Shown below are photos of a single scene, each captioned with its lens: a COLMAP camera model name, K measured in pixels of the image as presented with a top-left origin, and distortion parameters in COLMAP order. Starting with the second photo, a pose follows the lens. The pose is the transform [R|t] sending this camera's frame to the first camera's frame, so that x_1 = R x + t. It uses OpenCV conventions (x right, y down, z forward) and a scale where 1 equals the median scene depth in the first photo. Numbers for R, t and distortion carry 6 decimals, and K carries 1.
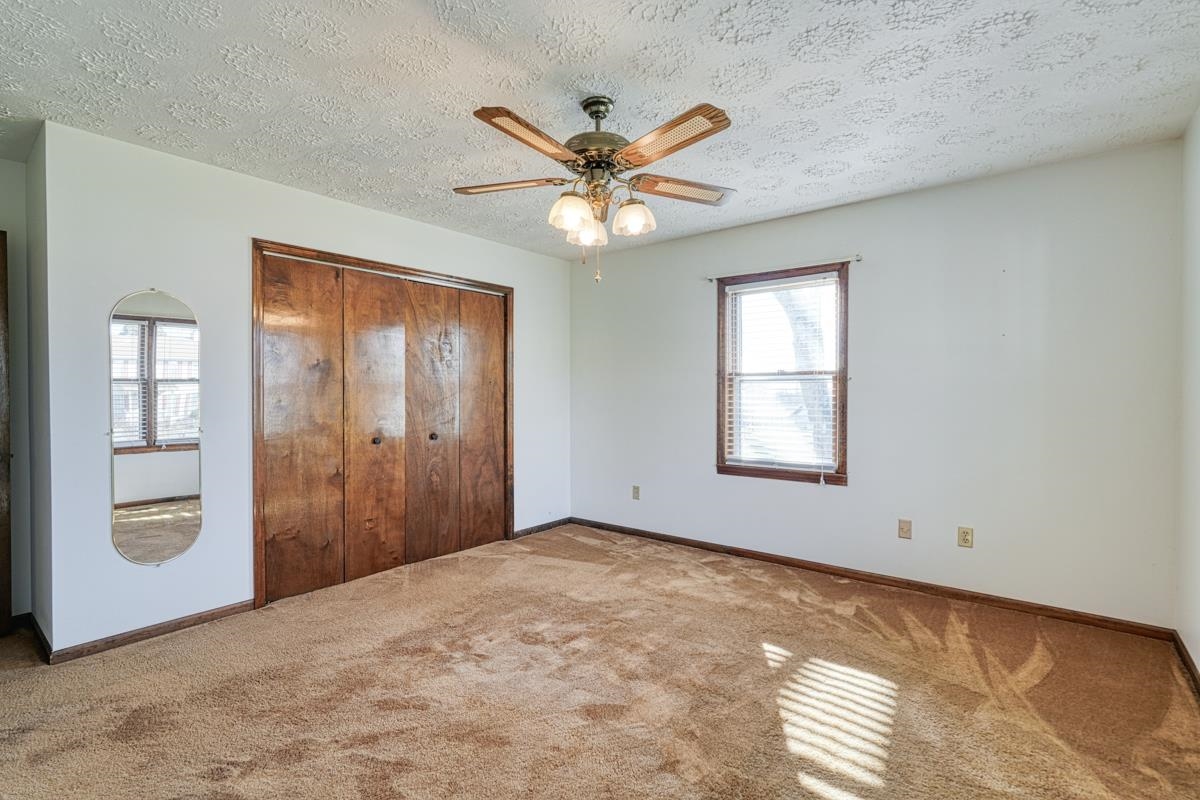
lens RADIAL K [[564.0, 0, 598.6], [0, 564.0, 398.8], [0, 0, 1]] dist [-0.003579, 0.004105]
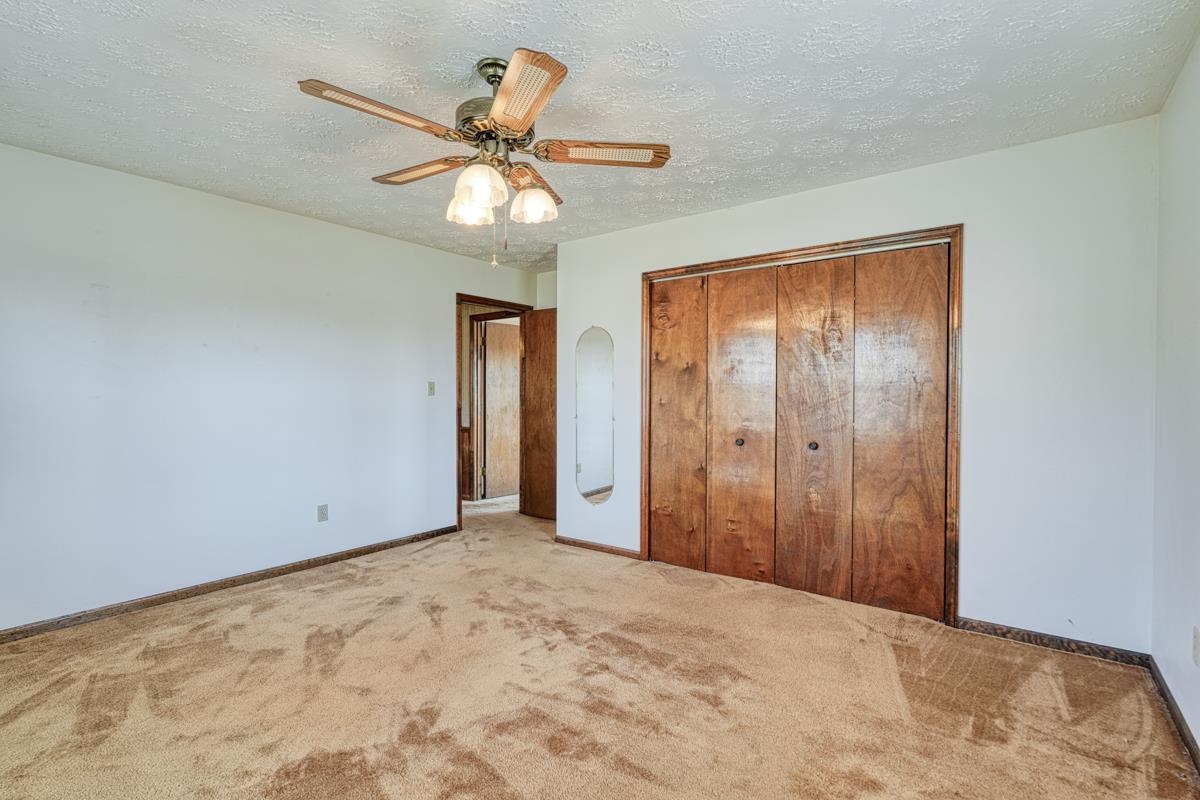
lens RADIAL K [[564.0, 0, 595.4], [0, 564.0, 398.9], [0, 0, 1]] dist [-0.003579, 0.004105]
pose [[0.025929, 0.009919, -0.999615, 0.542009], [-0.011834, 0.999884, 0.009615, -0.006135], [0.999594, 0.011580, 0.026043, 0.687368]]
